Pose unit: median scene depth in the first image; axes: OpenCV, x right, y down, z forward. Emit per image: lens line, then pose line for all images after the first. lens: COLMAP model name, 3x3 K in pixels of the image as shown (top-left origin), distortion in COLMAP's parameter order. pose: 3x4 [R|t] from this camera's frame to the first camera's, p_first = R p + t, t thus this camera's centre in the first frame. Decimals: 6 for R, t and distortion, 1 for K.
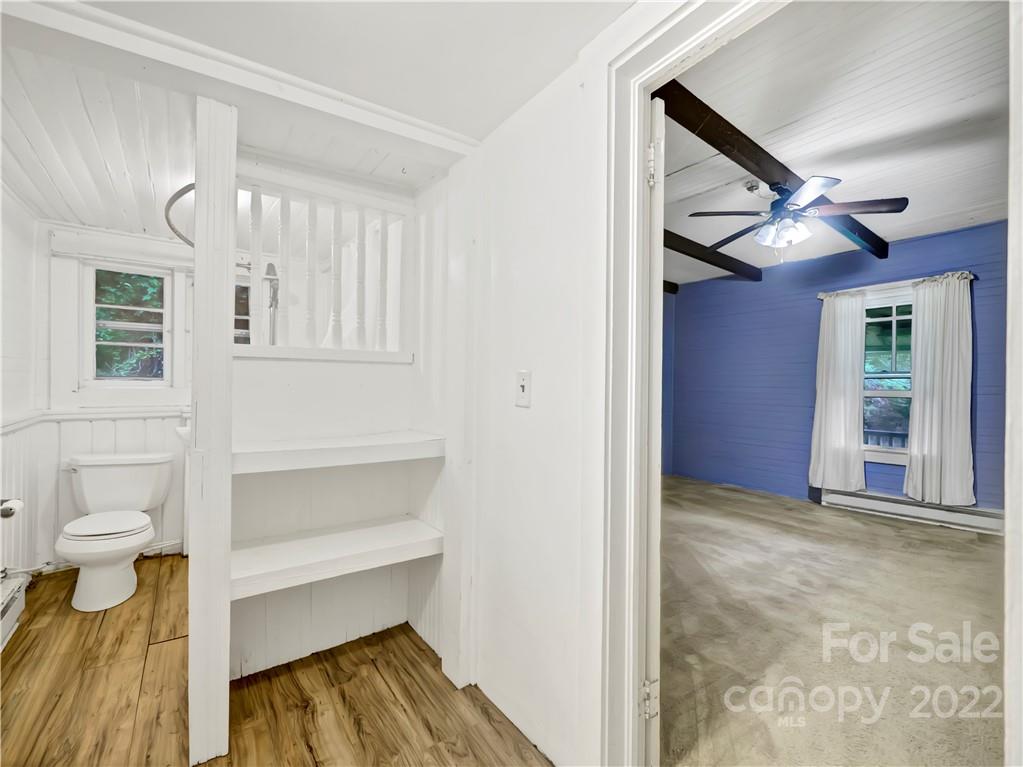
lens RADIAL K [[445.5, 0, 501.8], [0, 445.5, 392.5], [0, 0, 1]] dist [-0.007997, 0.001416]
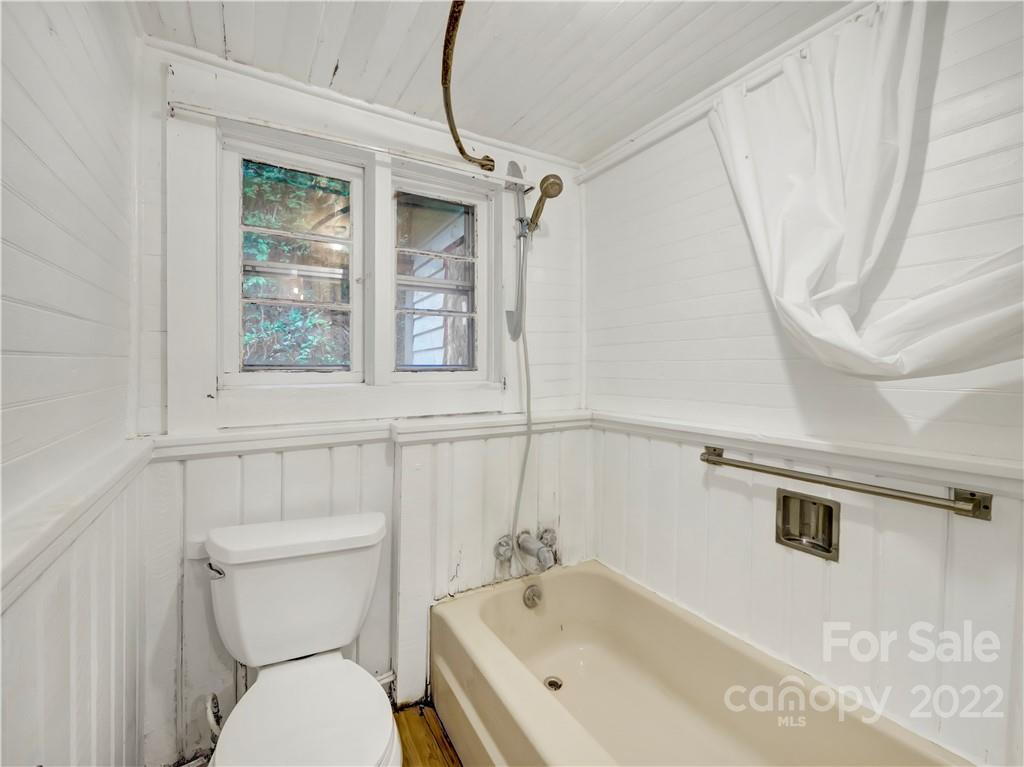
lens RADIAL K [[445.9, 0, 509.6], [0, 445.9, 378.7], [0, 0, 1]] dist [-0.007997, 0.001416]
pose [[0.994944, -0.005296, -0.100289, -0.595151], [0.005388, 0.999985, 0.000647, -0.020595], [0.100284, -0.001184, 0.994958, 0.551561]]
